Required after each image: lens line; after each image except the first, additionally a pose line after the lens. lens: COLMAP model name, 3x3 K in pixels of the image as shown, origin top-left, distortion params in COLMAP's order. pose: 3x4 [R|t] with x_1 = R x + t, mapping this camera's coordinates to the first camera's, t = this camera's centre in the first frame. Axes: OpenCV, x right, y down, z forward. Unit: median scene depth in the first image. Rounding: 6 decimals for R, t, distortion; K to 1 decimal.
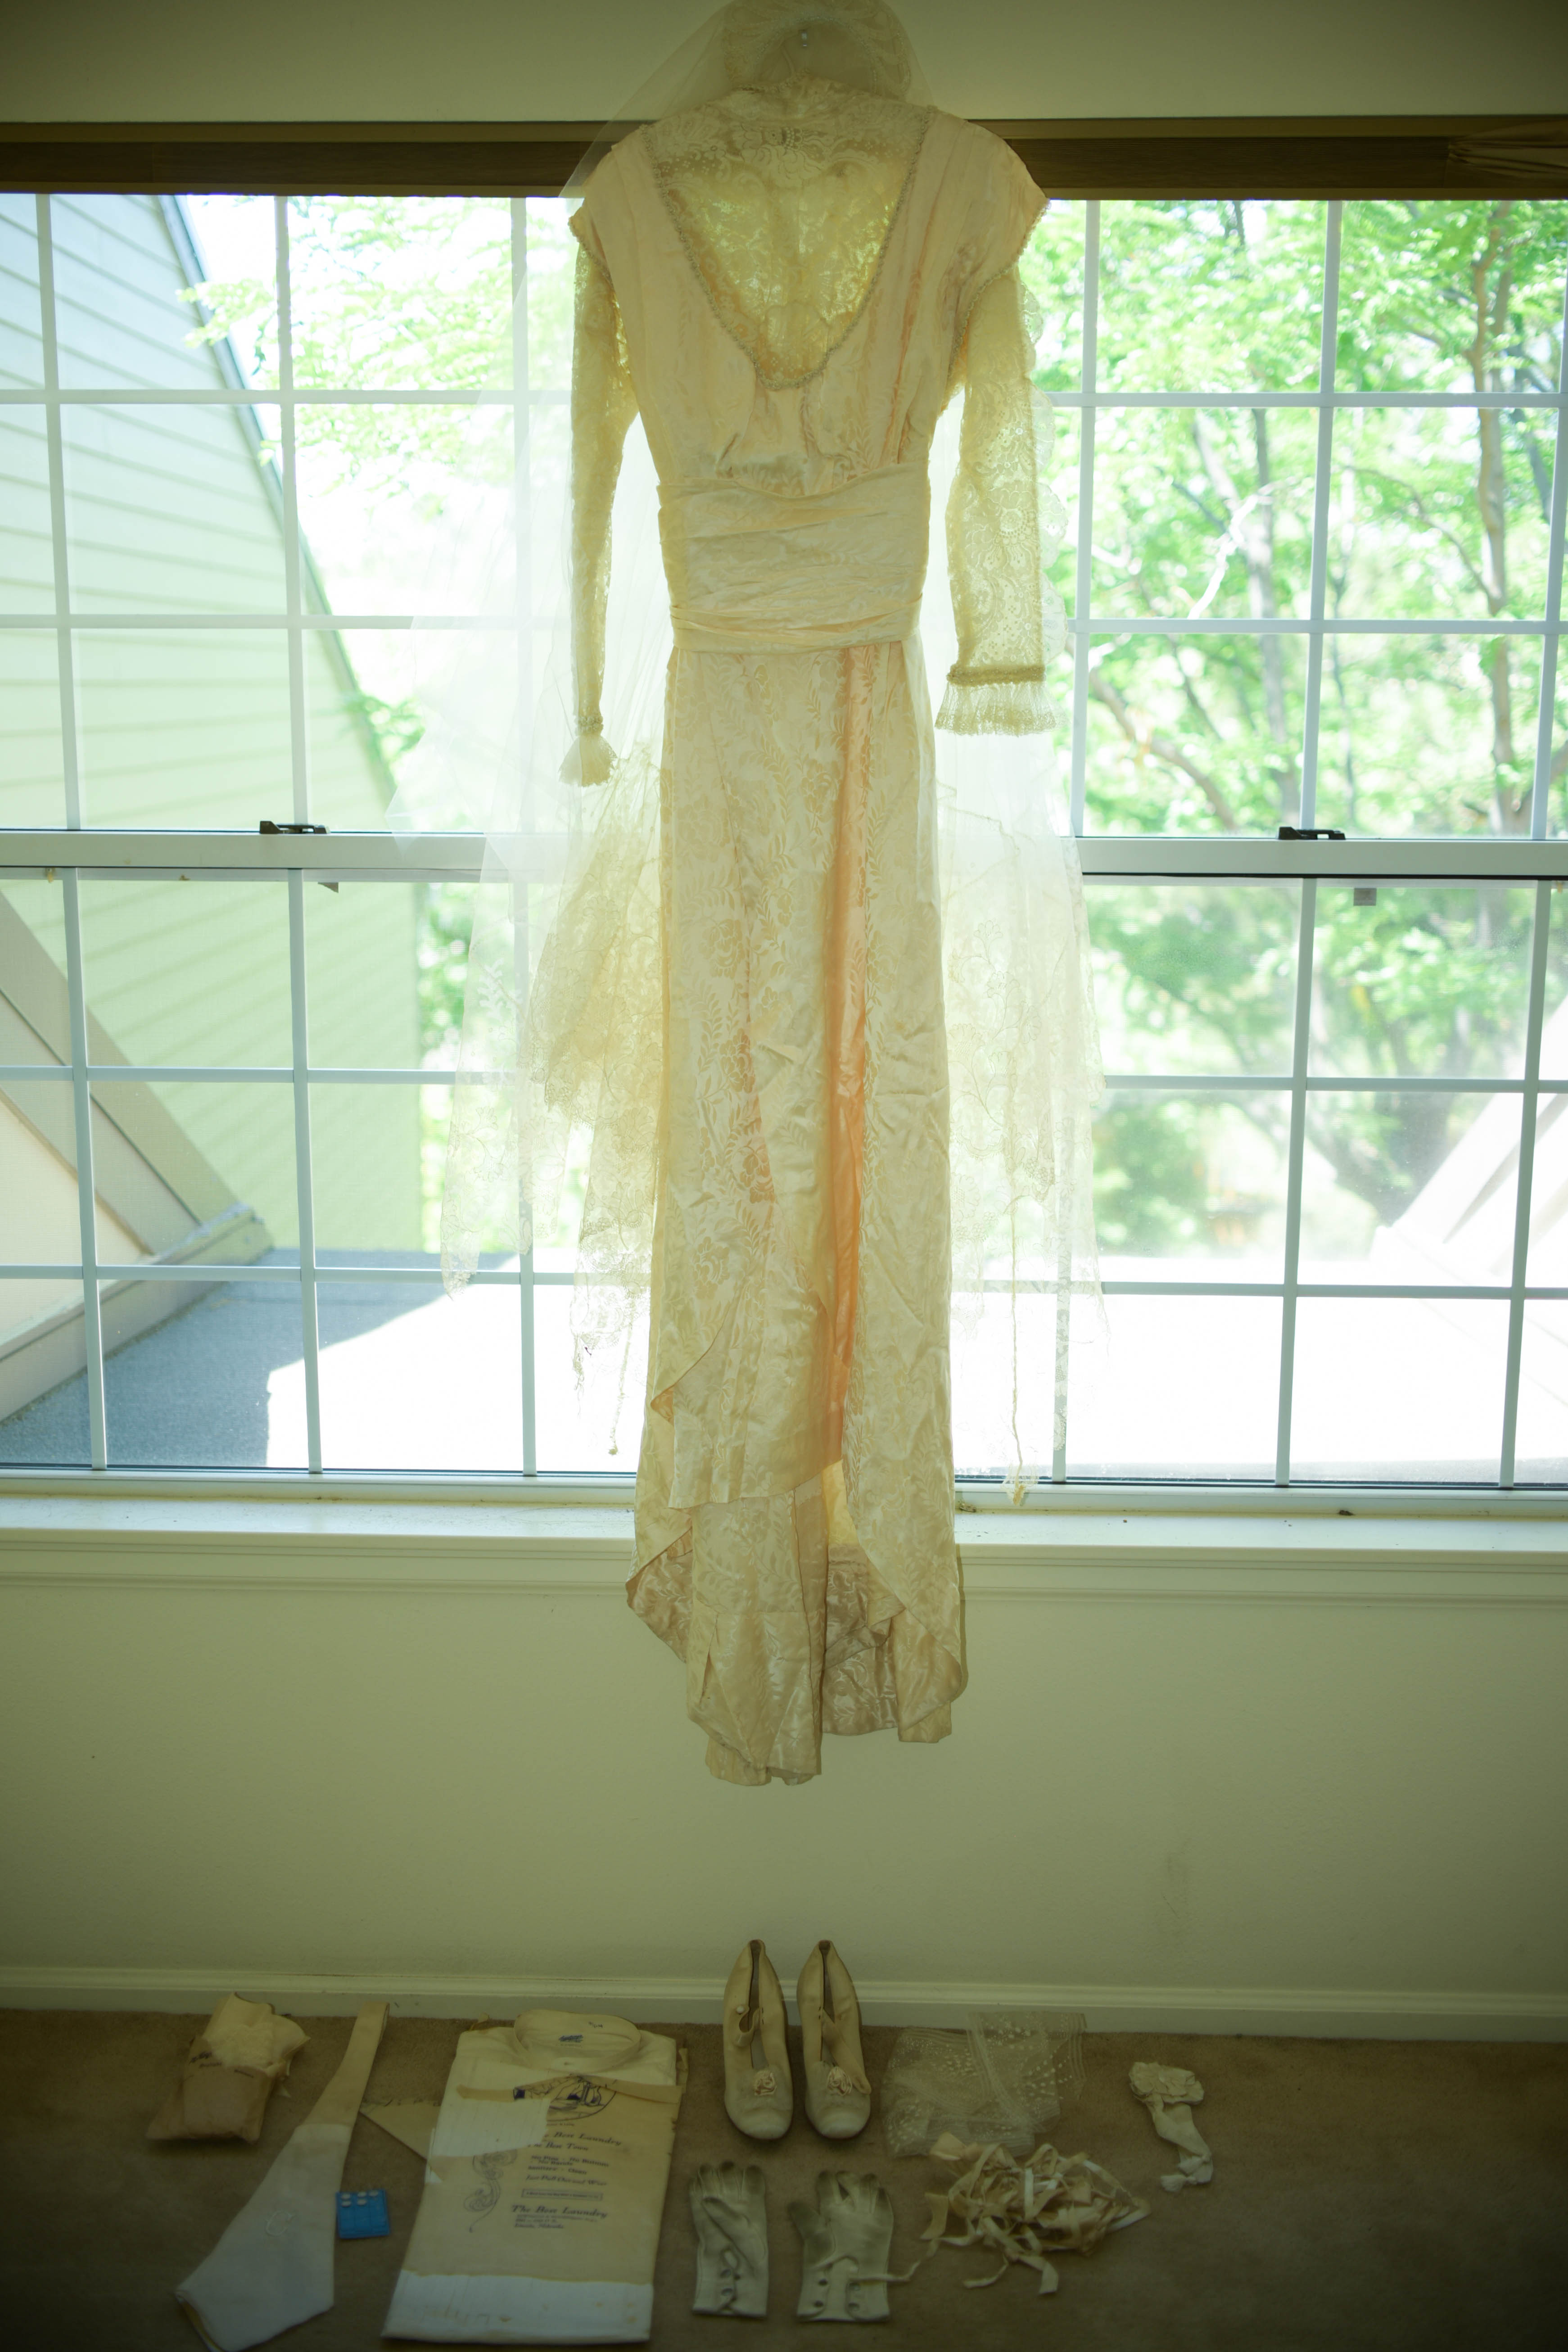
lens RADIAL K [[2342.1, 0, 798.2], [0, 2342.1, 1109.8], [0, 0, 1]] dist [-0.001926, 0.004530]
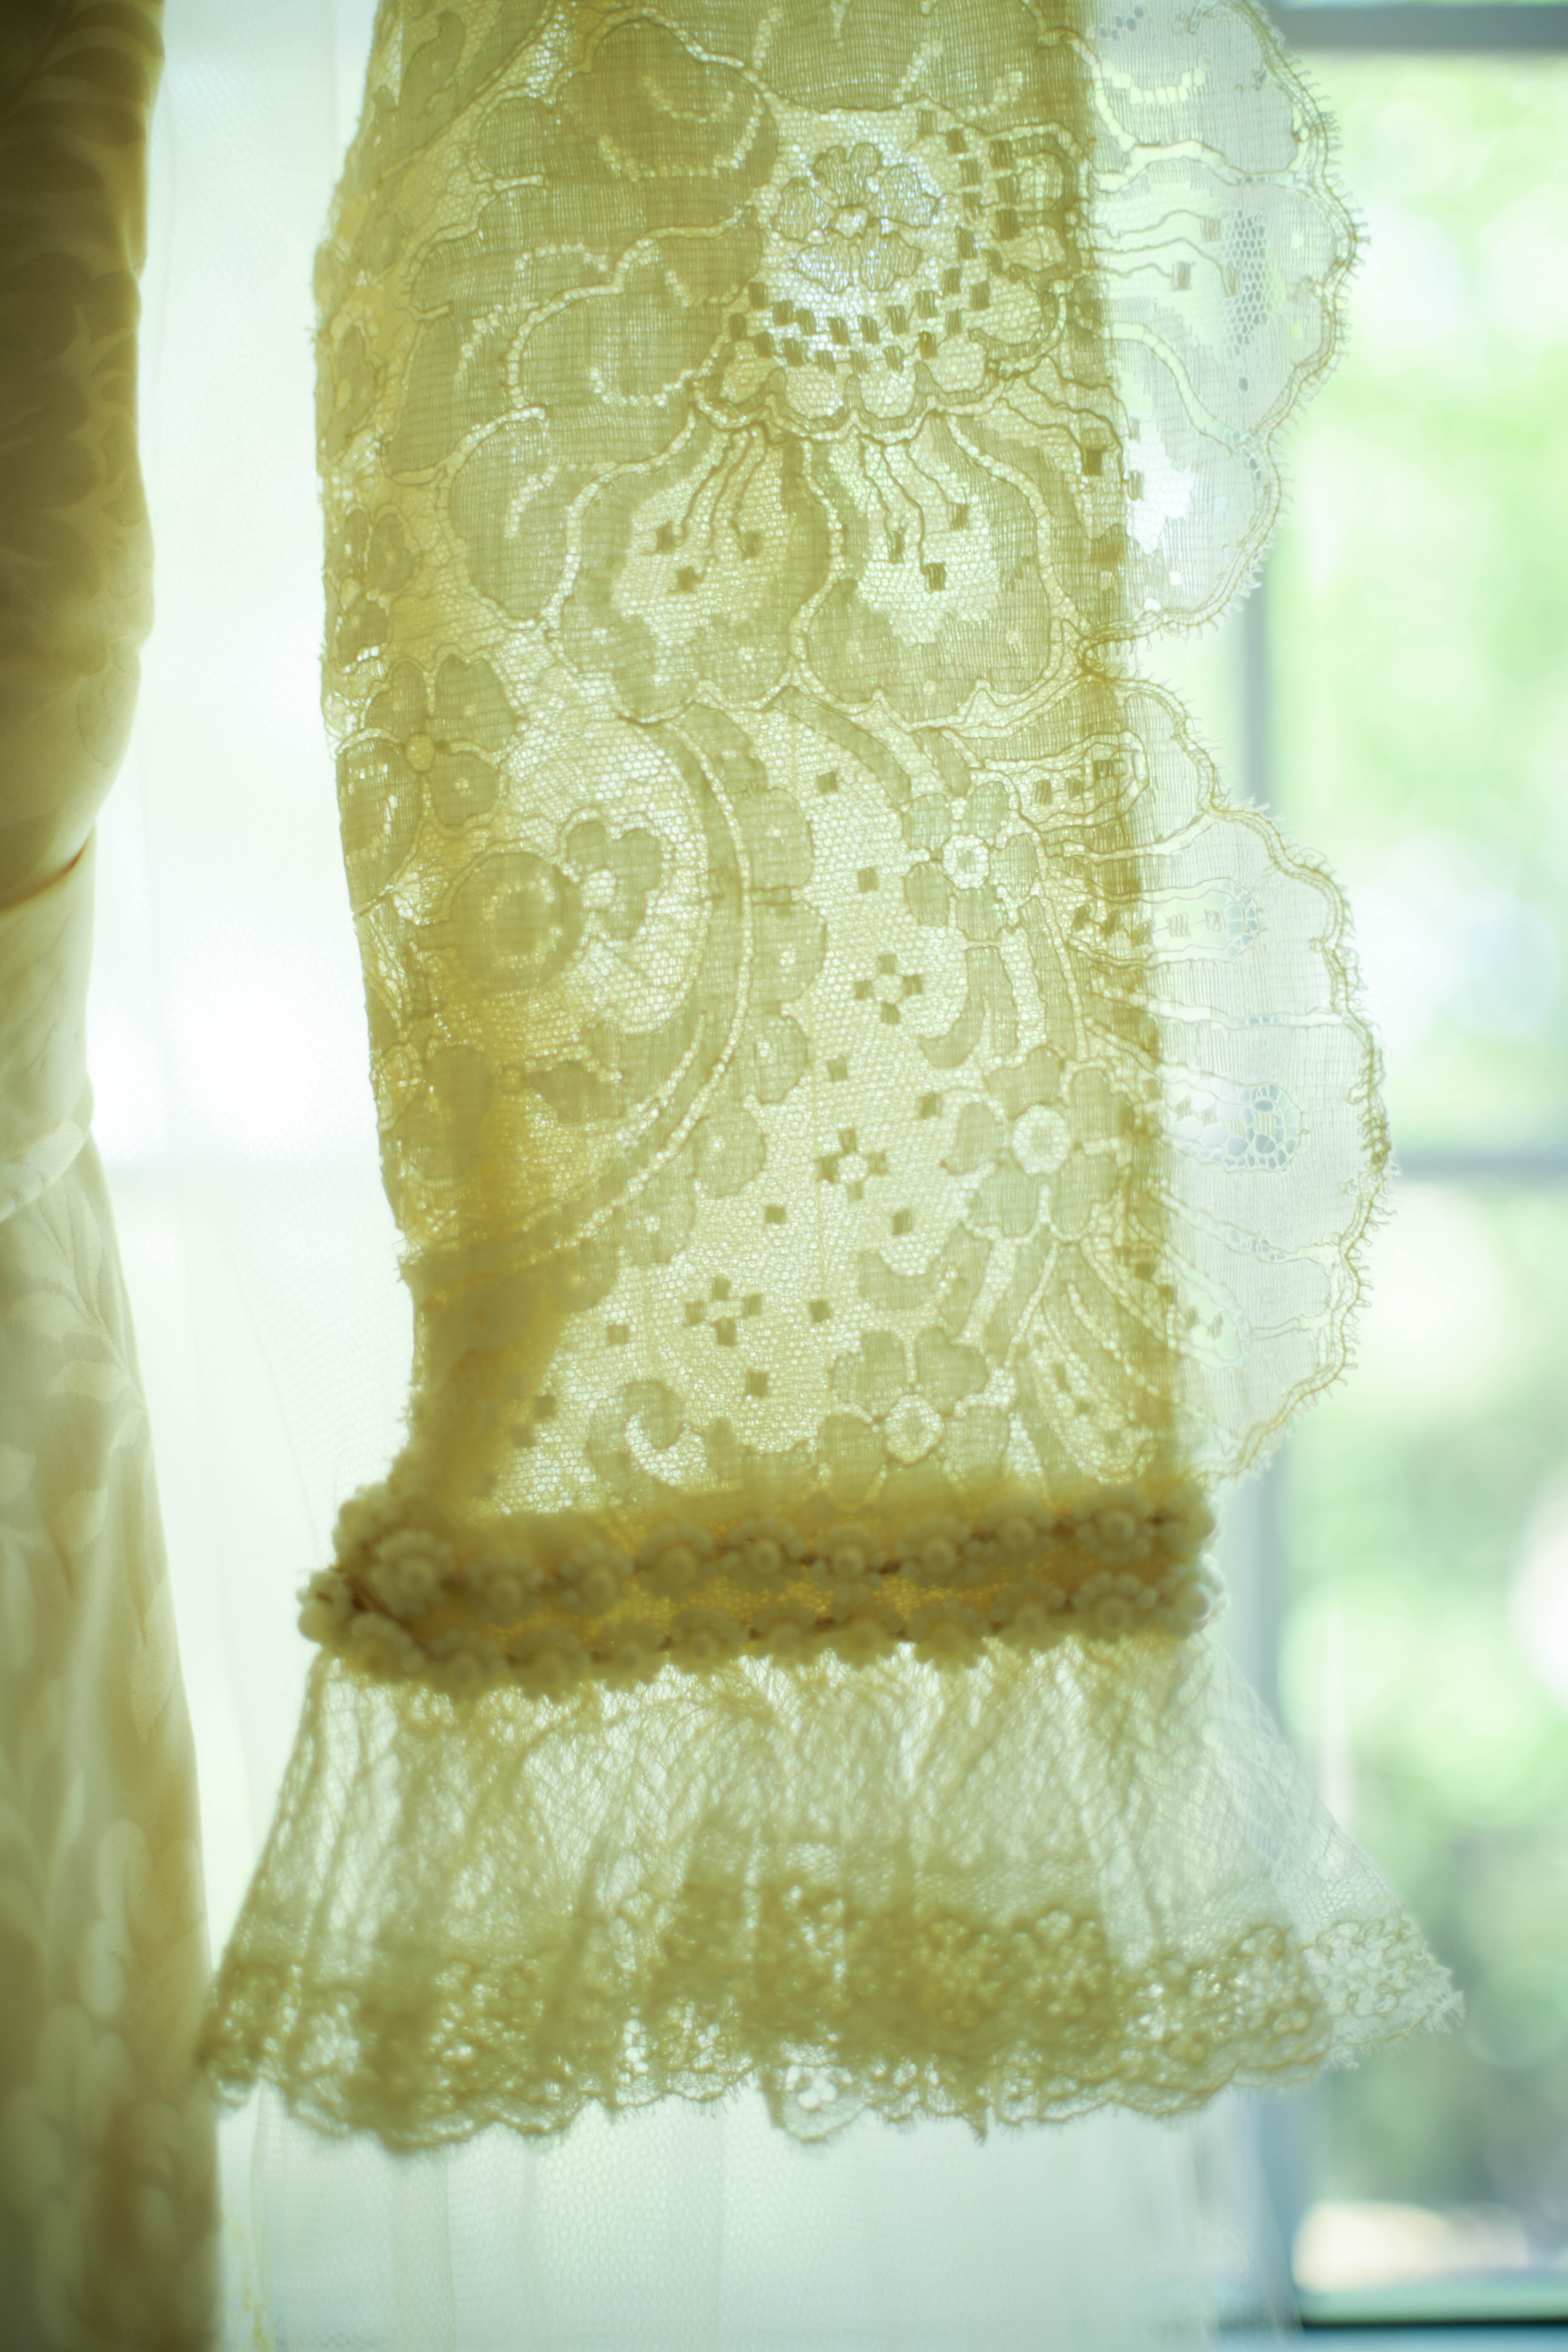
lens RADIAL K [[2342.2, 0, 798.2], [0, 2342.2, 1109.8], [0, 0, 1]] dist [-0.001926, 0.004530]
pose [[0.995827, -0.009942, 0.090715, 0.074718], [0.029701, 0.975236, -0.219163, -0.178909], [-0.086289, 0.220943, 0.971462, 0.868827]]
